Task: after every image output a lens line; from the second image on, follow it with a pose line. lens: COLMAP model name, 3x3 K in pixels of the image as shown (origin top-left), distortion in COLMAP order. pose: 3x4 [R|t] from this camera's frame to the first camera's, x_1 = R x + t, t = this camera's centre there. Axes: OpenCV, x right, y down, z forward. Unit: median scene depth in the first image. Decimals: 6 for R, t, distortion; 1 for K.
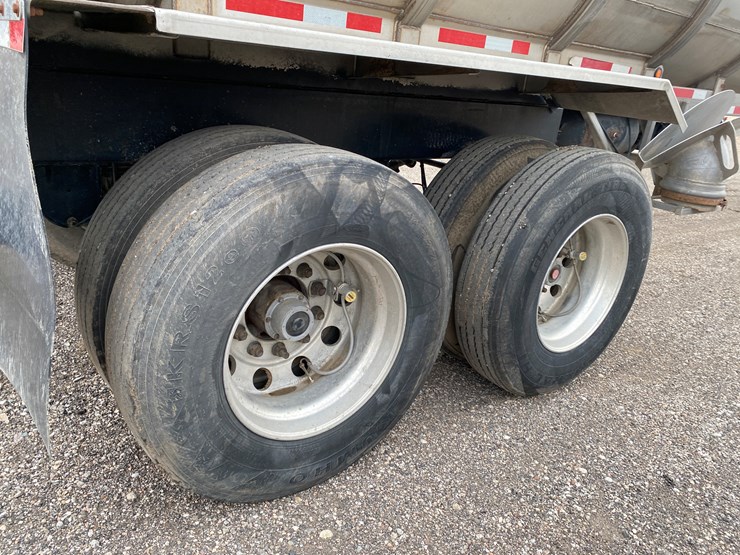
lens RADIAL K [[559.3, 0, 371.8], [0, 559.3, 285.1], [0, 0, 1]] dist [0.052104, -0.052414]
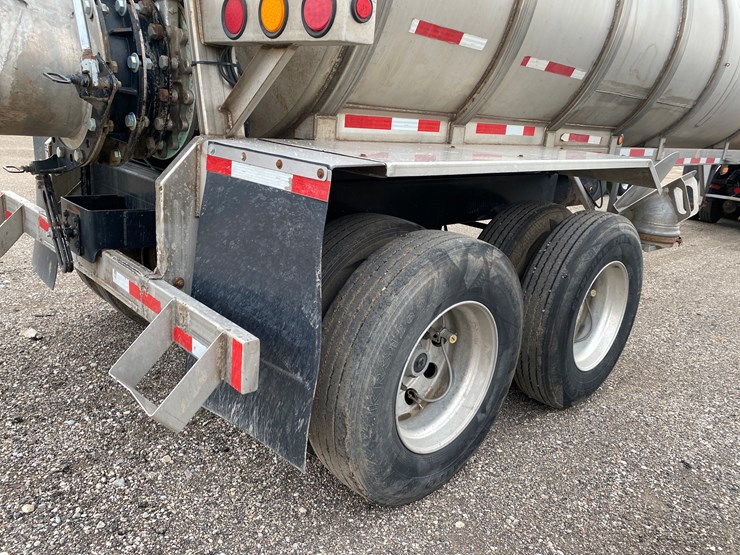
lens RADIAL K [[559.3, 0, 366.5], [0, 559.3, 276.0], [0, 0, 1]] dist [0.052104, -0.052414]
pose [[0.992786, -0.054669, 0.106708, -0.362494], [0.062119, 0.995764, -0.067791, -0.048823], [-0.102550, 0.073930, 0.991977, -0.279818]]
